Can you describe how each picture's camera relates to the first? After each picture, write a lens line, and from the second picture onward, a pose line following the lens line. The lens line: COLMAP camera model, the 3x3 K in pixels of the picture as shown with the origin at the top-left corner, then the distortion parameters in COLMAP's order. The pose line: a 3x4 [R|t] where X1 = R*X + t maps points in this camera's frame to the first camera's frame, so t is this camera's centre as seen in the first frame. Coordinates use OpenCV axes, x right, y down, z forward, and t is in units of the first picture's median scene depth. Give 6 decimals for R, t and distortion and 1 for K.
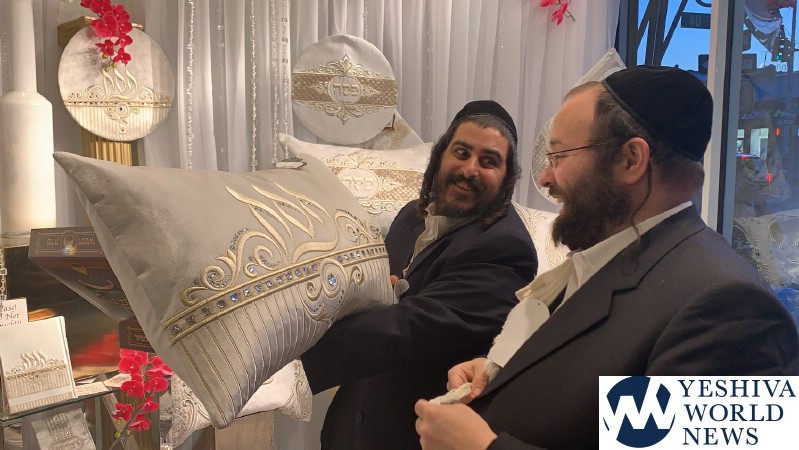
lens RADIAL K [[709.8, 0, 384.7], [0, 709.8, 221.4], [0, 0, 1]] dist [0.104064, -0.128404]
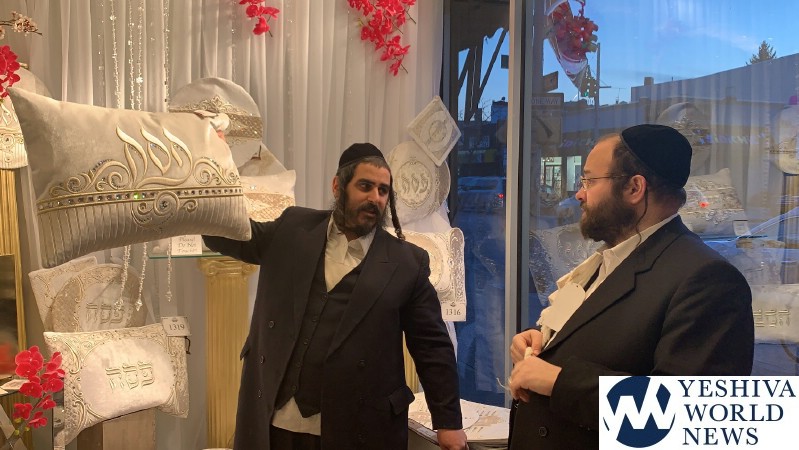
lens RADIAL K [[709.8, 0, 383.4], [0, 709.8, 220.0], [0, 0, 1]] dist [0.104064, -0.128404]
pose [[0.977745, -0.013477, 0.209362, -0.036274], [0.020922, 0.999223, -0.033390, 0.013649], [-0.208750, 0.037027, 0.977268, -0.180024]]
